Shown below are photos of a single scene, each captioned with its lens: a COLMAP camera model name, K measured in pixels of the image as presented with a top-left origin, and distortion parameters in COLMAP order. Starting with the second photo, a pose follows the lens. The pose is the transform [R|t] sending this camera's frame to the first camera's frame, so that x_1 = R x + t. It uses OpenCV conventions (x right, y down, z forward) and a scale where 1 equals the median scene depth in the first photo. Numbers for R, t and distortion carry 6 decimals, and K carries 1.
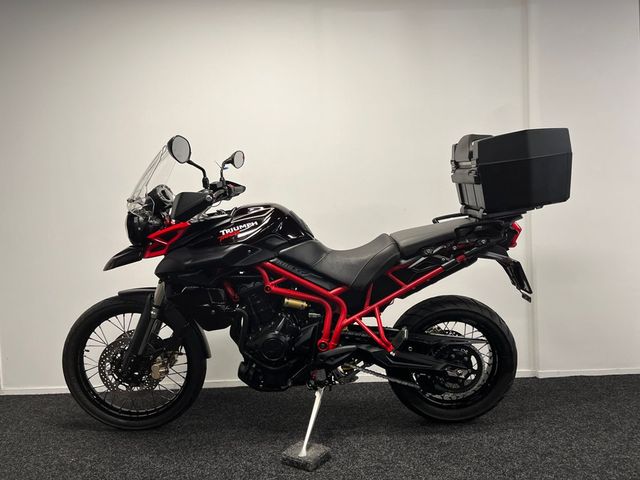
lens RADIAL K [[482.1, 0, 317.9], [0, 482.1, 236.8], [0, 0, 1]] dist [0.041548, -0.020075]
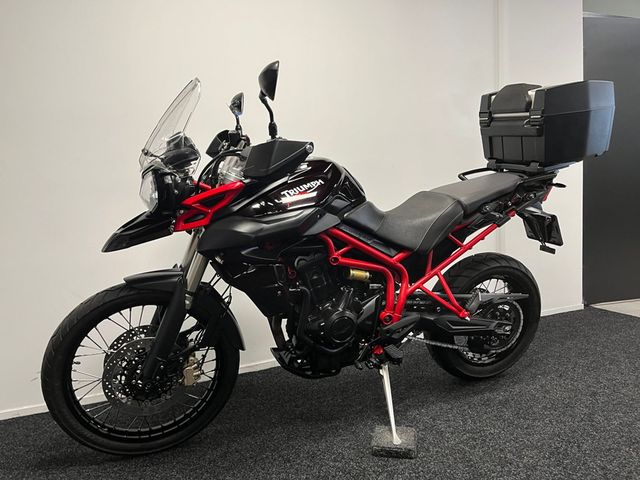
lens RADIAL K [[482.1, 0, 321.1], [0, 482.1, 241.4], [0, 0, 1]] dist [0.041548, -0.020075]
pose [[0.933302, -0.059864, 0.354066, -0.408861], [0.027239, 0.994968, 0.096424, -0.006158], [-0.358057, -0.080348, 0.930236, 0.223863]]
